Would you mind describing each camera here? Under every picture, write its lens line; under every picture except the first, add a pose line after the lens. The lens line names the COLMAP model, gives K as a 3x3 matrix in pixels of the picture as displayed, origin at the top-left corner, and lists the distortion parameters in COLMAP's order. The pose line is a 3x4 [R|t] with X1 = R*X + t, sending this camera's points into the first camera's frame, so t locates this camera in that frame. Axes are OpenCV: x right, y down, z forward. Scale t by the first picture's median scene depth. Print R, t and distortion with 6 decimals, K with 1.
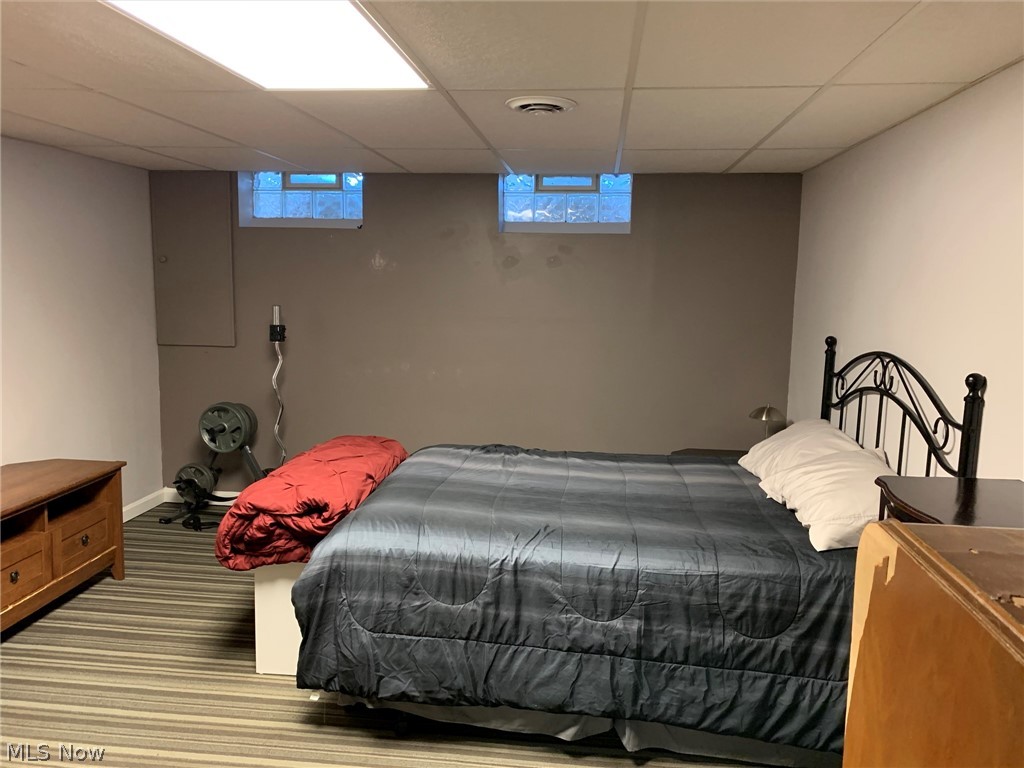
lens RADIAL K [[784.0, 0, 507.6], [0, 784.0, 378.0], [0, 0, 1]] dist [0.008880, 0.001297]
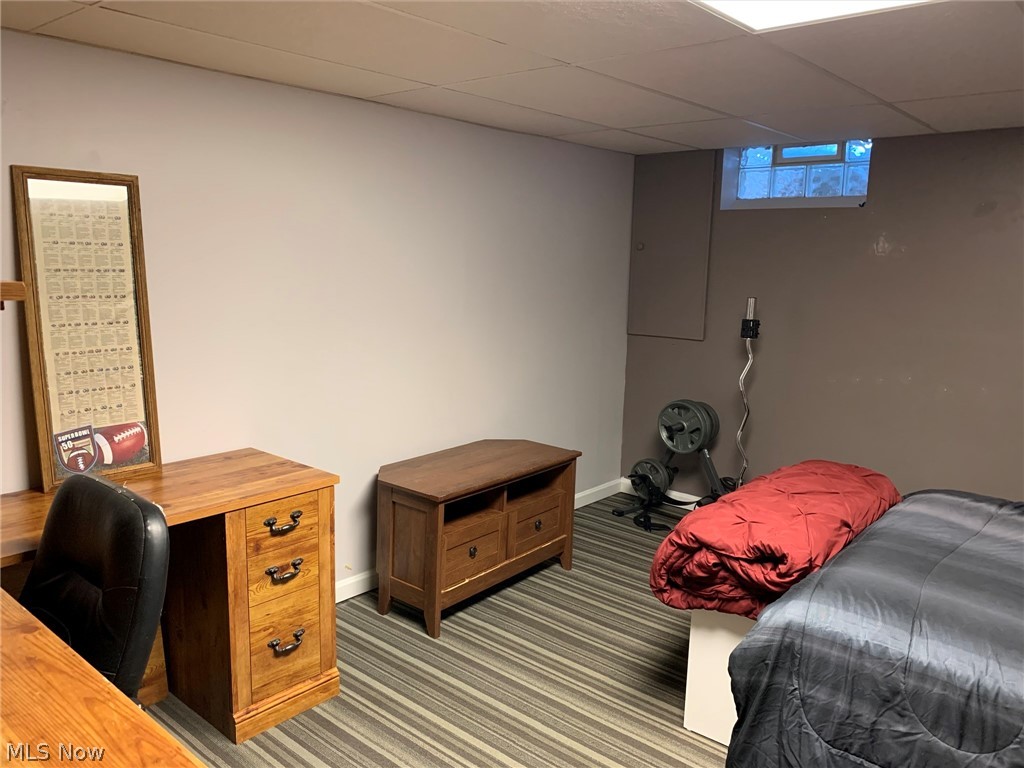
lens RADIAL K [[784.0, 0, 507.6], [0, 784.0, 378.0], [0, 0, 1]] dist [0.008880, 0.001297]
pose [[0.827923, 0.090939, -0.553420, -0.033416], [-0.080670, 0.995815, 0.042950, -0.024468], [0.555009, 0.009085, 0.831794, 0.154485]]
